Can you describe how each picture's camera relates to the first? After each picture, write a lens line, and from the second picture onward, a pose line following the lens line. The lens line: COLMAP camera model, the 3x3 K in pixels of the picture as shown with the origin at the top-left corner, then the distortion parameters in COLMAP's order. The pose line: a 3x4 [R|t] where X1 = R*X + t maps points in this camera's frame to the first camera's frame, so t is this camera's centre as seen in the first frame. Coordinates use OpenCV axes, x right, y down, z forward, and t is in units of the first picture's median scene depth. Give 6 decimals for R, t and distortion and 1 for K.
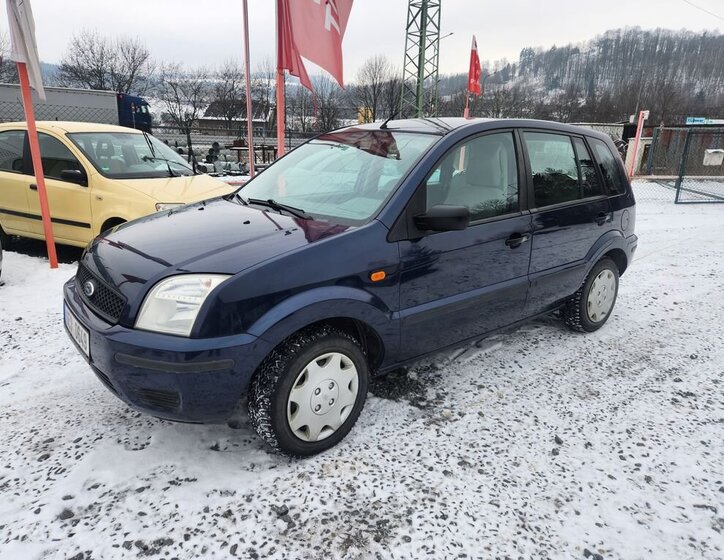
lens RADIAL K [[501.7, 0, 352.0], [0, 501.7, 281.7], [0, 0, 1]] dist [0.073588, -0.058410]
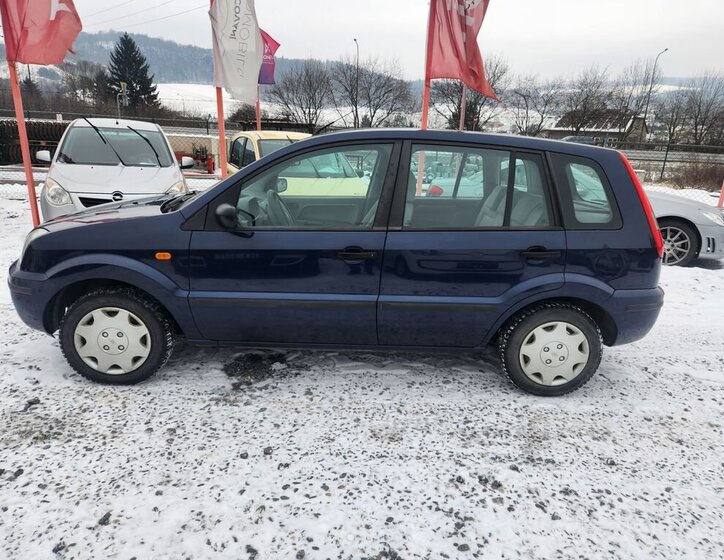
lens RADIAL K [[498.8, 0, 362.0], [0, 498.8, 280.0], [0, 0, 1]] dist [0.077131, -0.067425]
pose [[0.792920, 0.183031, -0.581186, 0.990744], [-0.195321, 0.979836, 0.042097, -0.085633], [0.577172, 0.080138, 0.812681, 0.262436]]
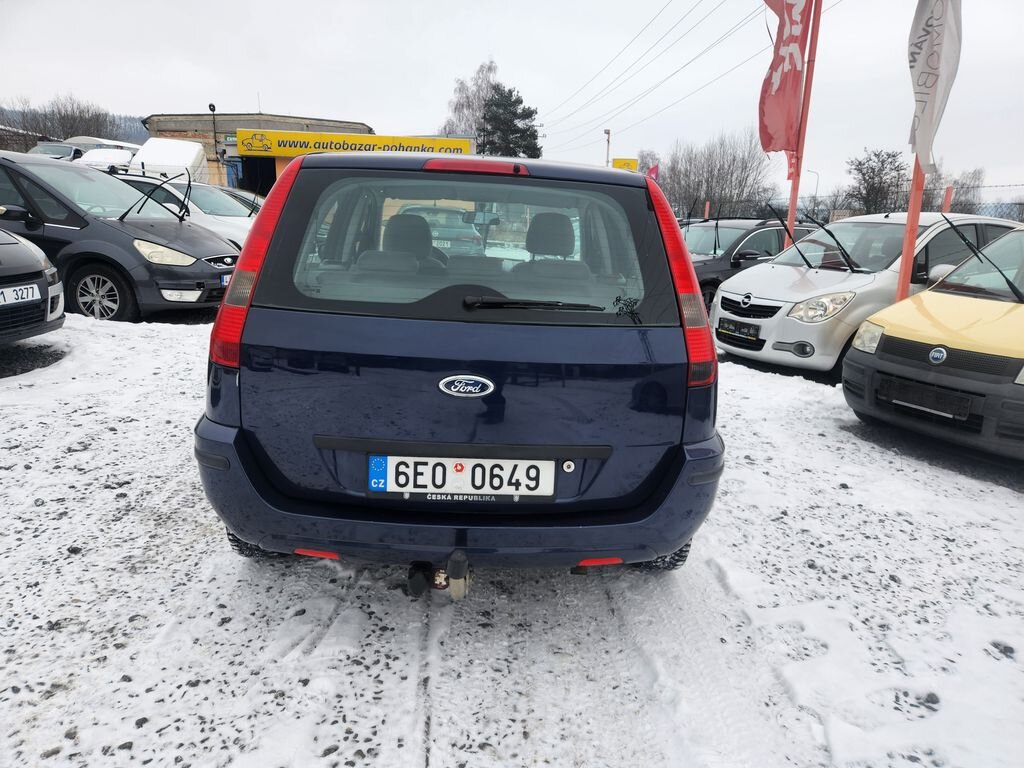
lens RADIAL K [[678.0, 0, 512.0], [0, 678.0, 384.0], [0, 0, 1]] dist [0.069173, -0.051669]
pose [[-0.591944, 0.145204, -0.792791, 1.249636], [-0.276727, 0.887227, 0.369121, -0.553661], [0.756984, 0.437886, -0.485007, 2.151554]]
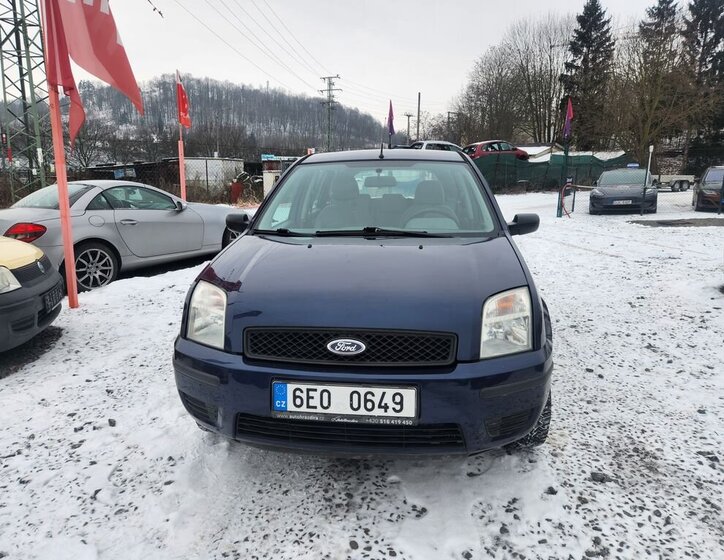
lens RADIAL K [[498.8, 0, 362.0], [0, 498.8, 280.0], [0, 0, 1]] dist [0.077131, -0.067425]
pose [[0.706331, -0.167759, 0.687716, -0.915639], [0.212334, 0.976988, 0.020242, -0.093194], [-0.675286, 0.131728, 0.725697, 0.342729]]
